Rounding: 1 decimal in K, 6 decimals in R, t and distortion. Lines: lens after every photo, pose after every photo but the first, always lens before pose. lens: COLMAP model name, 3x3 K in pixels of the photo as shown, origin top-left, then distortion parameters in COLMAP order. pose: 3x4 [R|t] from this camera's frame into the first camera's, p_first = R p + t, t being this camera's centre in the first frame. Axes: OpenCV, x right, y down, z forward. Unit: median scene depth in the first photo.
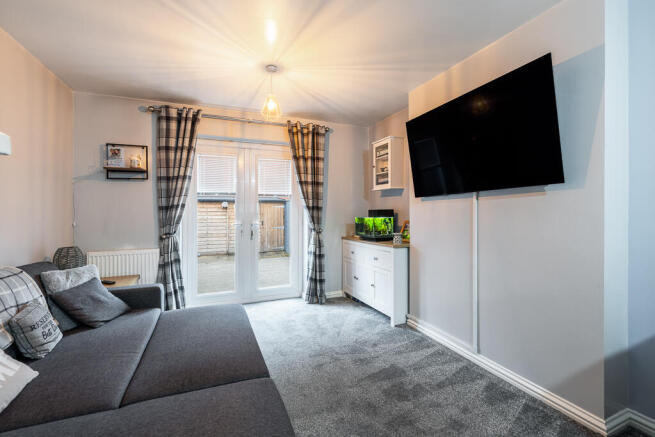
lens RADIAL K [[284.7, 0, 328.1], [0, 284.7, 215.5], [0, 0, 1]] dist [0.014139, -0.001901]
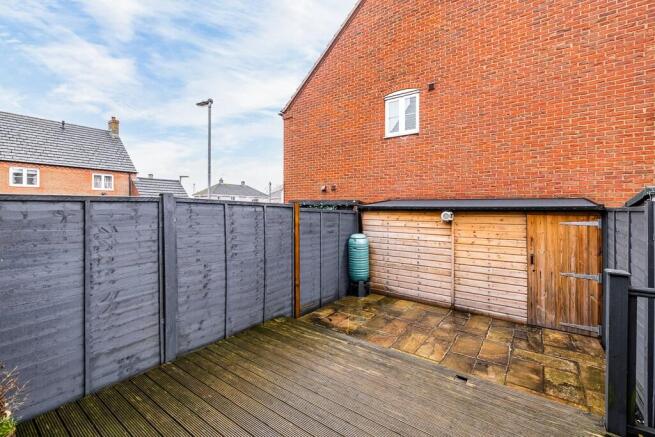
lens RADIAL K [[284.7, 0, 328.5], [0, 284.7, 207.4], [0, 0, 1]] dist [0.014139, -0.001901]
pose [[0.518935, 0.010059, -0.854754, -0.017067], [-0.013154, 0.999906, 0.003781, -0.054236], [0.854712, 0.009282, 0.519019, 0.528295]]
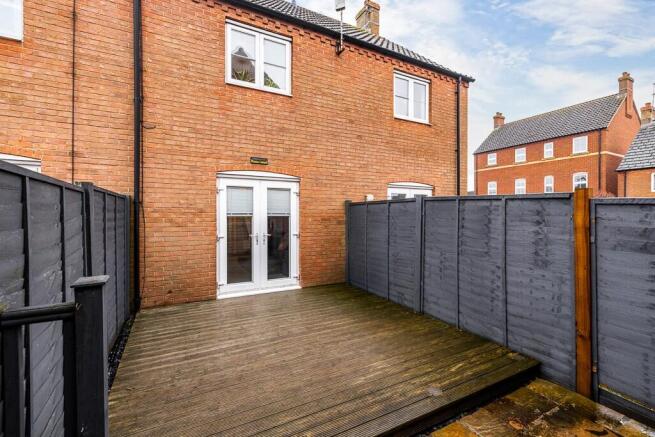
lens RADIAL K [[284.7, 0, 325.1], [0, 284.7, 217.4], [0, 0, 1]] dist [0.014139, -0.001901]
pose [[-0.995464, 0.007256, -0.094861, -0.353779], [0.005889, 0.999875, 0.014688, -0.022047], [0.094956, 0.014062, -0.995382, 1.411467]]
